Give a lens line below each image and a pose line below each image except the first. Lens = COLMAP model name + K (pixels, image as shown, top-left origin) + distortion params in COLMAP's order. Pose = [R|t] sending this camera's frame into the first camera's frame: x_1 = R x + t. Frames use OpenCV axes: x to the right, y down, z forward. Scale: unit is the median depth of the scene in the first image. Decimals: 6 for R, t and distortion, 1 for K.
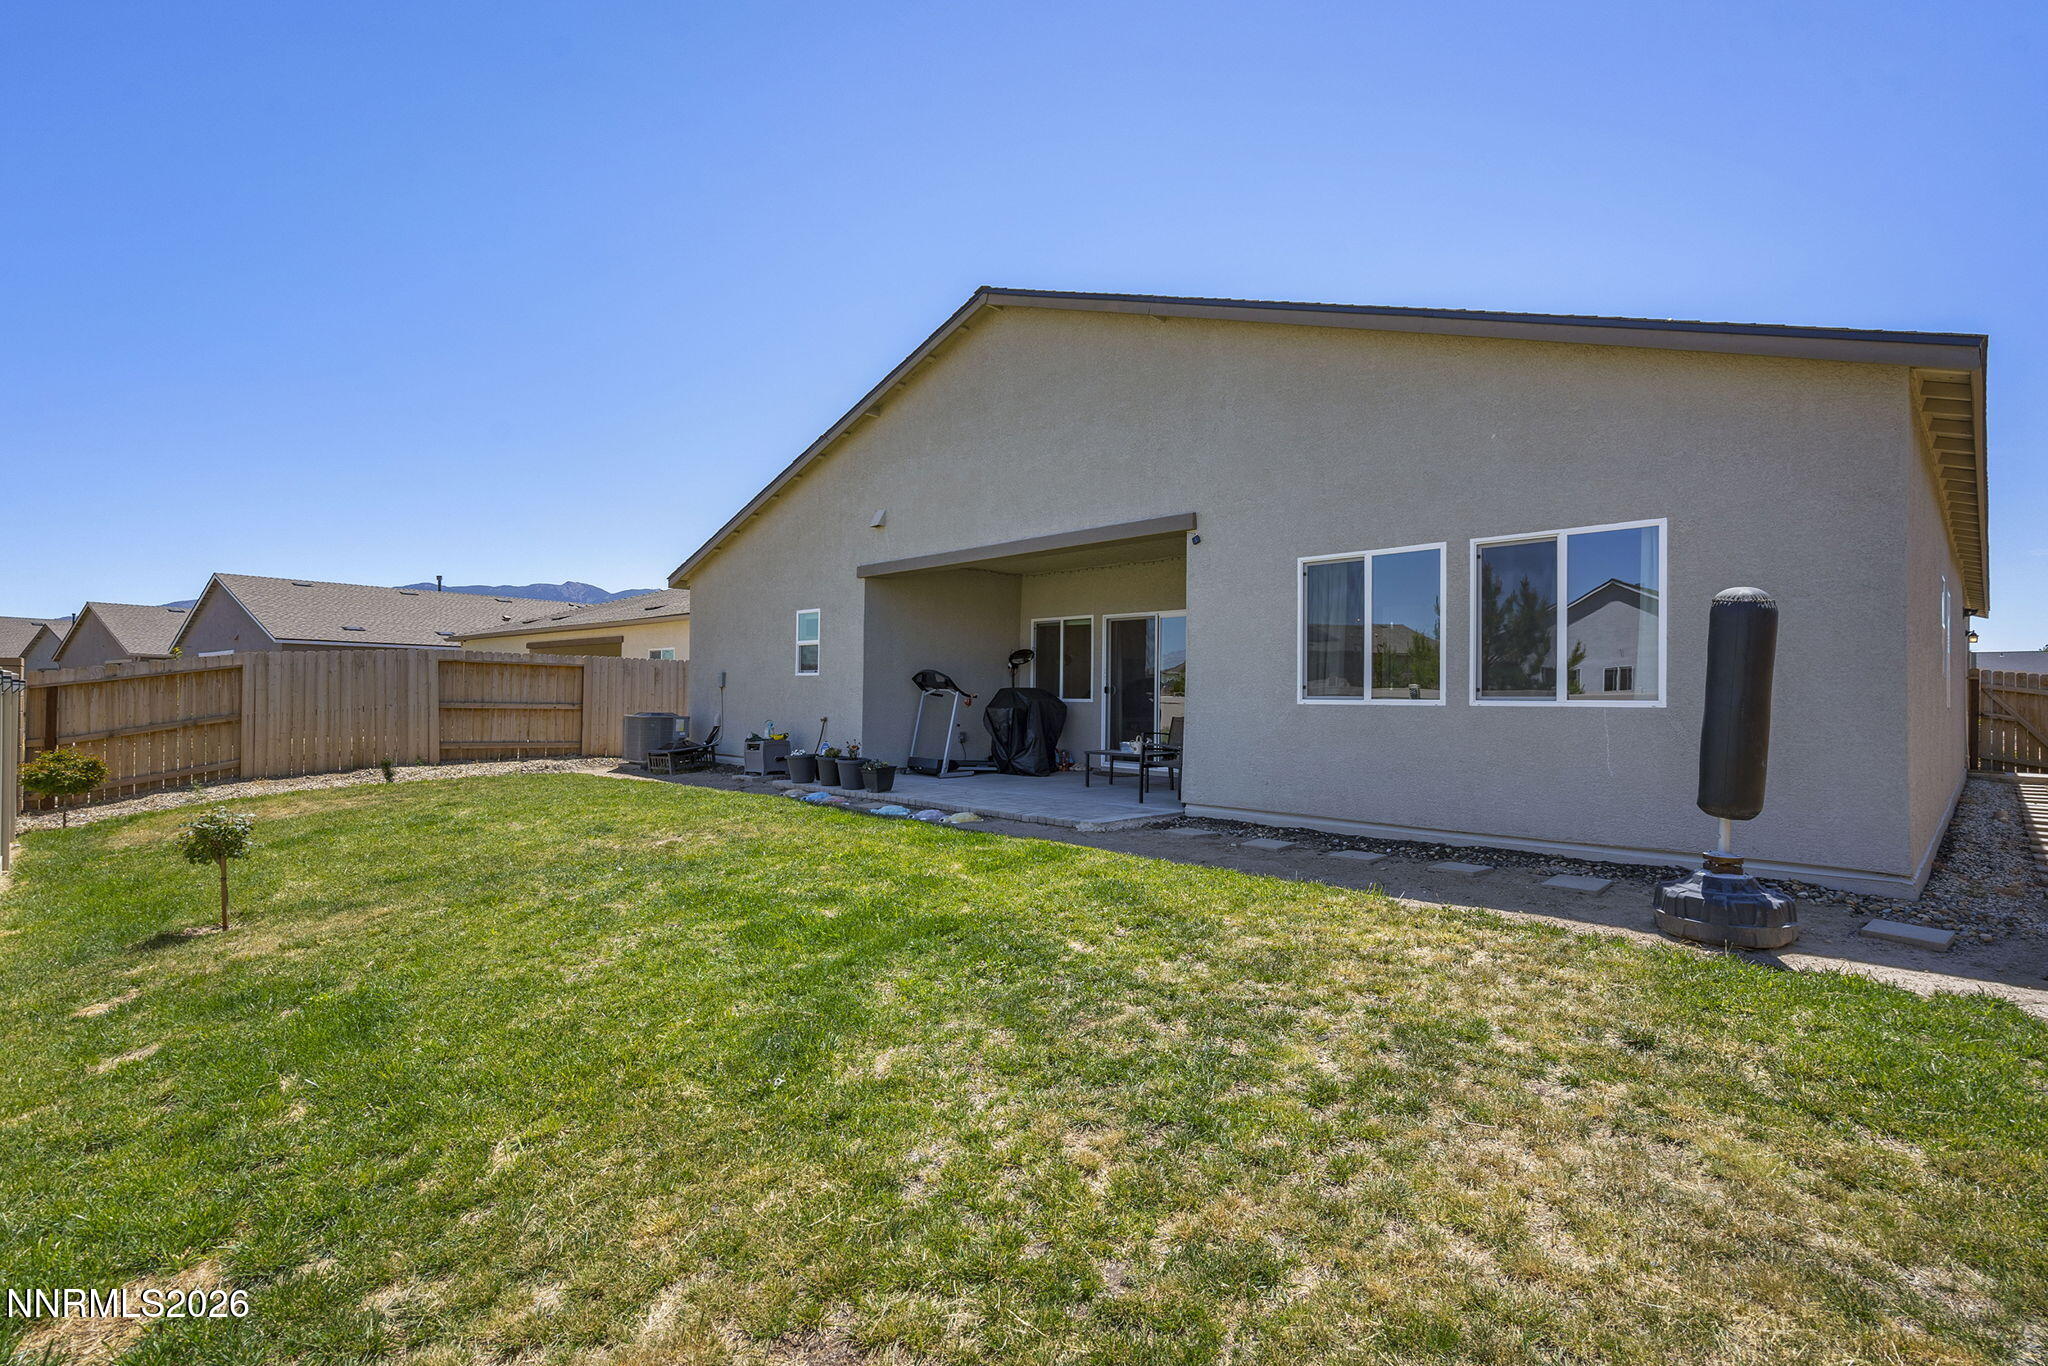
lens RADIAL K [[957.8, 0, 1033.3], [0, 957.8, 691.4], [0, 0, 1]] dist [-0.001373, 0.003069]
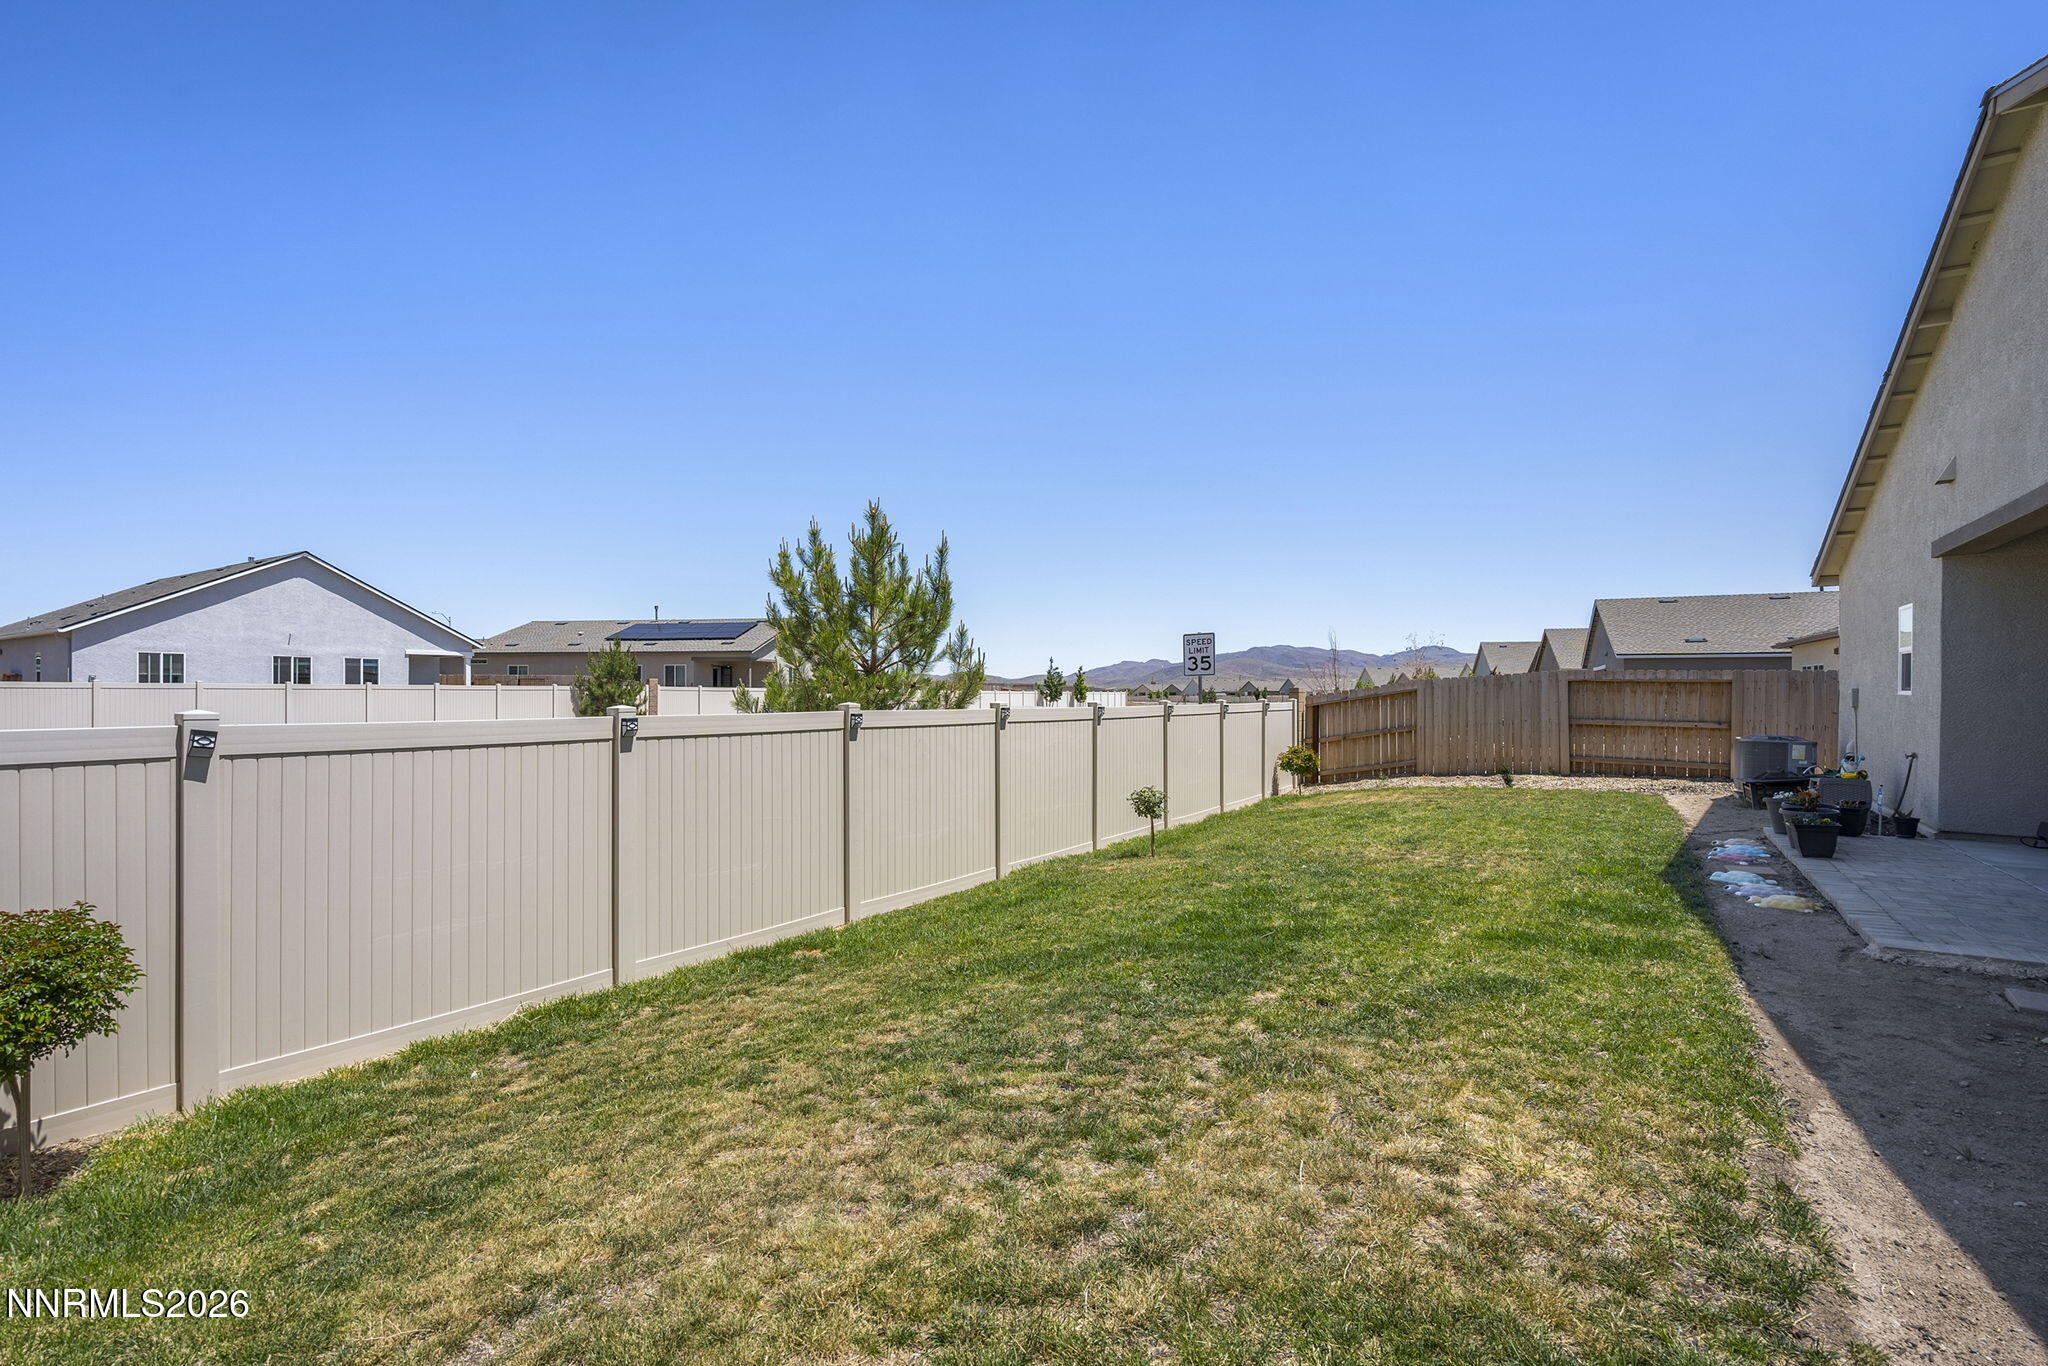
lens RADIAL K [[957.8, 0, 1034.1], [0, 957.8, 685.9], [0, 0, 1]] dist [-0.001373, 0.003069]
pose [[0.189907, -0.011386, -0.981736, 0.353629], [0.004720, 0.999932, -0.010684, -0.018261], [0.981791, -0.002605, 0.189948, 0.202478]]
